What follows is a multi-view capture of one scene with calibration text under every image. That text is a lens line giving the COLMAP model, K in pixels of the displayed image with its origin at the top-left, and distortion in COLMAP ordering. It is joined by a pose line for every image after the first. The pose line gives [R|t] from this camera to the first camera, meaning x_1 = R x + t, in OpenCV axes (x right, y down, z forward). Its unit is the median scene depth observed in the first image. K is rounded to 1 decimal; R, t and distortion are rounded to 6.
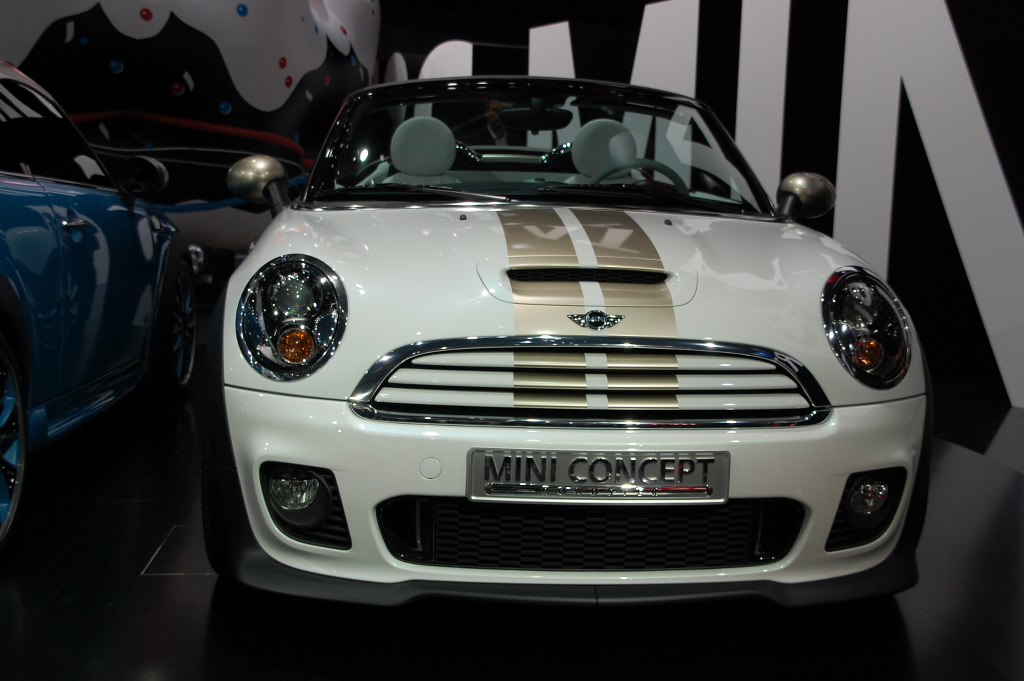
lens RADIAL K [[1242.9, 0, 521.0], [0, 1242.9, 364.6], [0, 0, 1]] dist [0.061574, 0.000000]
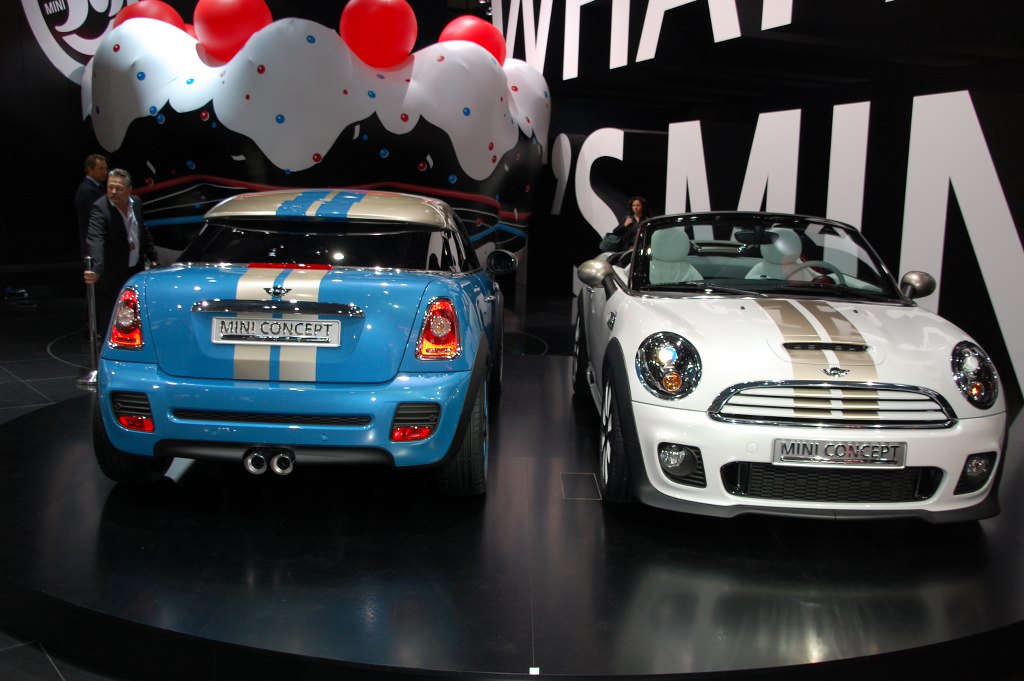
lens RADIAL K [[985.4, 0, 513.6], [0, 985.4, 344.4], [0, 0, 1]] dist [-0.040766, 0.000000]
pose [[0.995642, 0.014270, -0.092154, -0.287938], [-0.014601, 0.999889, -0.002913, -0.065158], [0.092102, 0.004246, 0.995740, -0.540305]]
